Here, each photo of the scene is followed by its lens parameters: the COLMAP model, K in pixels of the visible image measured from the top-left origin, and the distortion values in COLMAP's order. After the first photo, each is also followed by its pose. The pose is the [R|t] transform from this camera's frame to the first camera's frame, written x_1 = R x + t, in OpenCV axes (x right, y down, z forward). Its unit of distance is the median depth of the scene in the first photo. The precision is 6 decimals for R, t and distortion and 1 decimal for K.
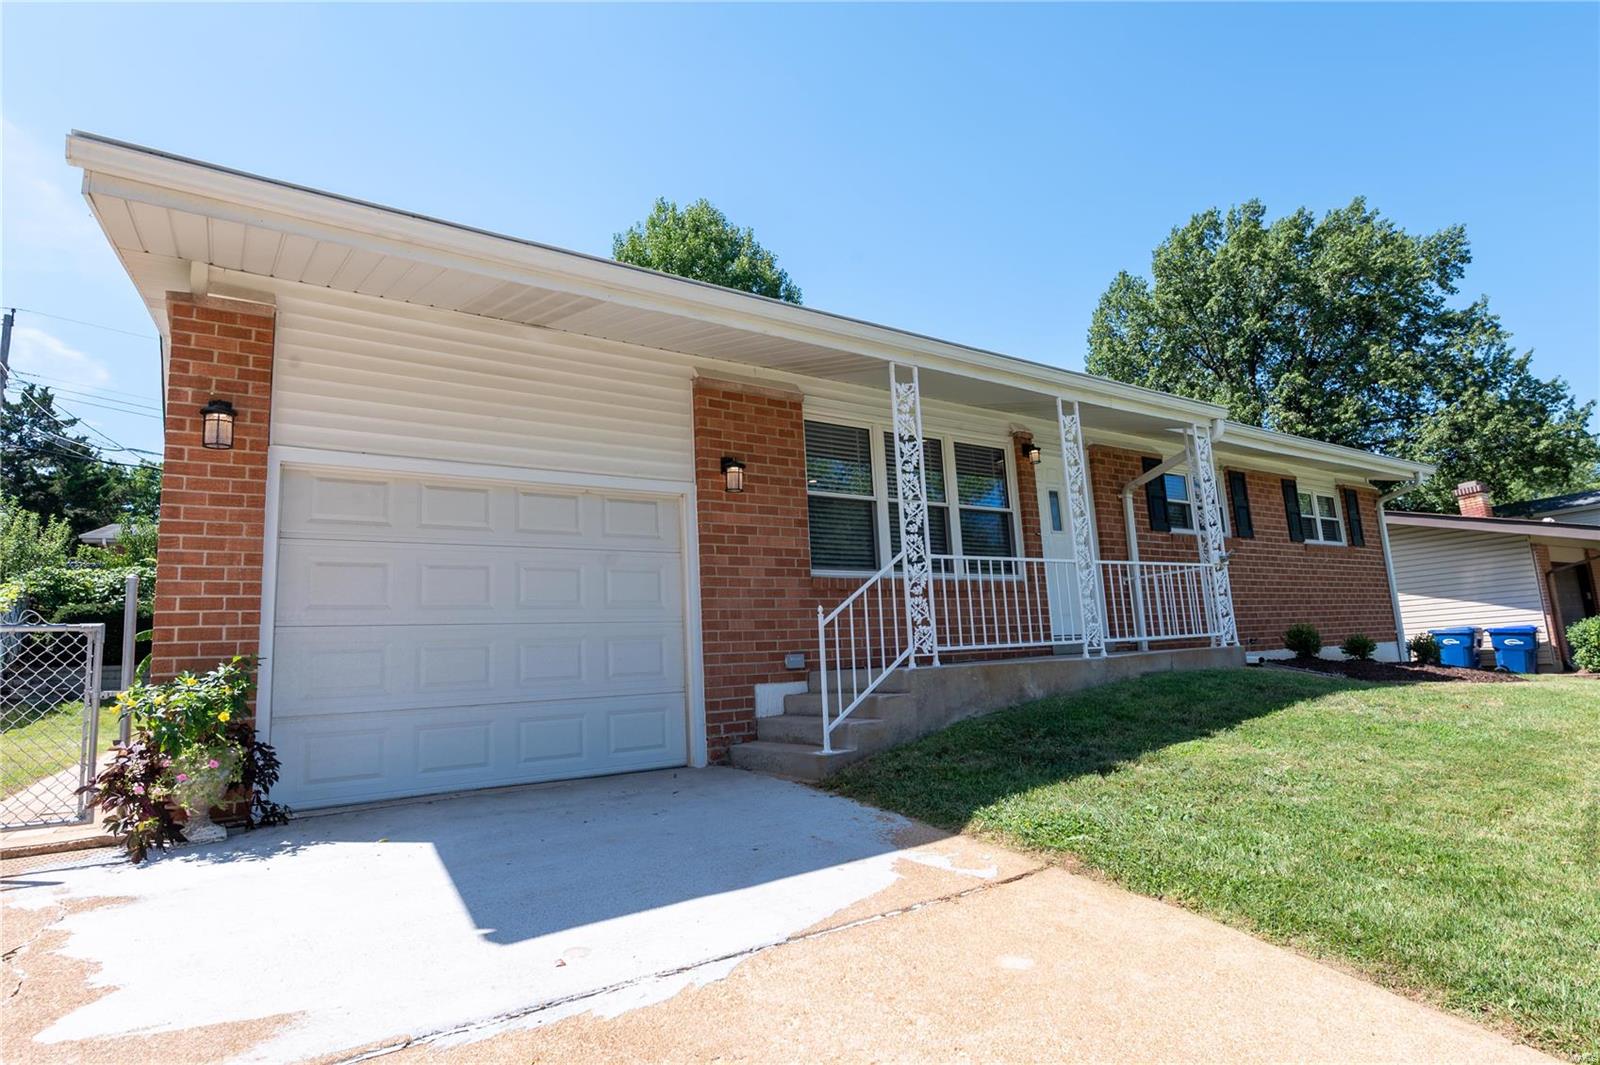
lens RADIAL K [[845.6, 0, 800.0], [0, 845.6, 532.5], [0, 0, 1]] dist [0.000689, 0.000570]
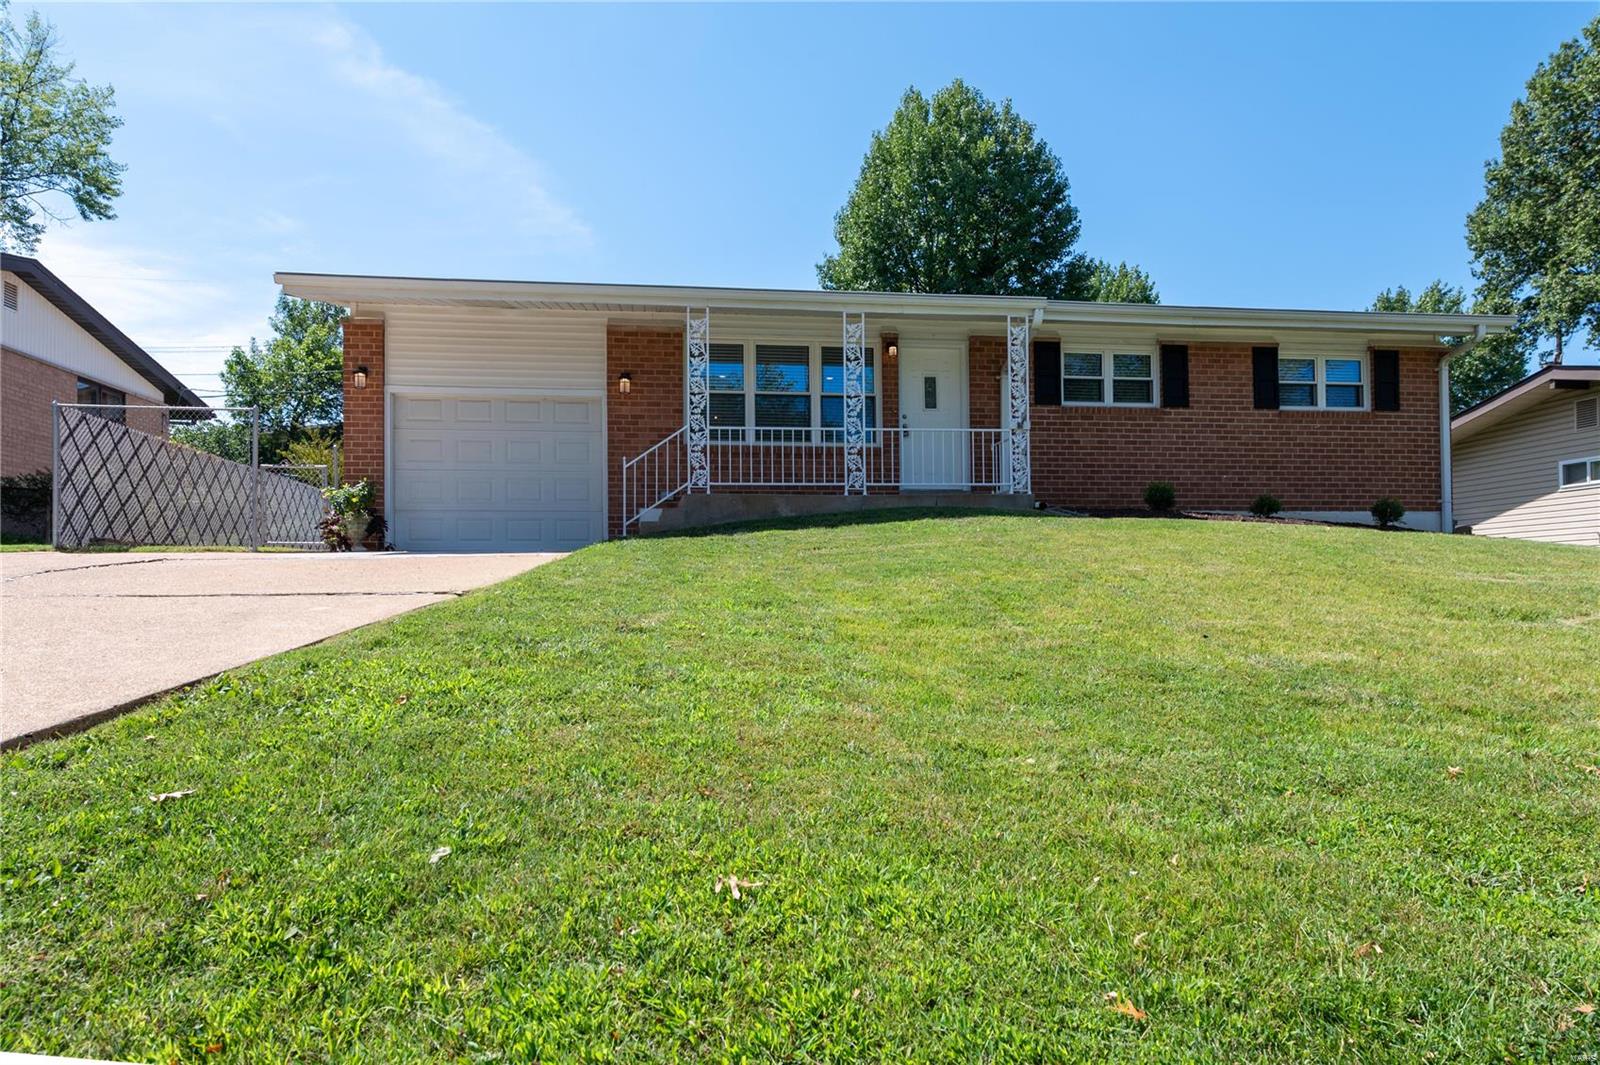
lens RADIAL K [[938.5, 0, 797.2], [0, 938.5, 603.4], [0, 0, 1]] dist [-0.002972, 0.000766]
pose [[0.884999, 0.049133, -0.462993, 1.112553], [0.032911, 0.985328, 0.167471, 0.061435], [0.464428, -0.163449, 0.870397, -0.536648]]
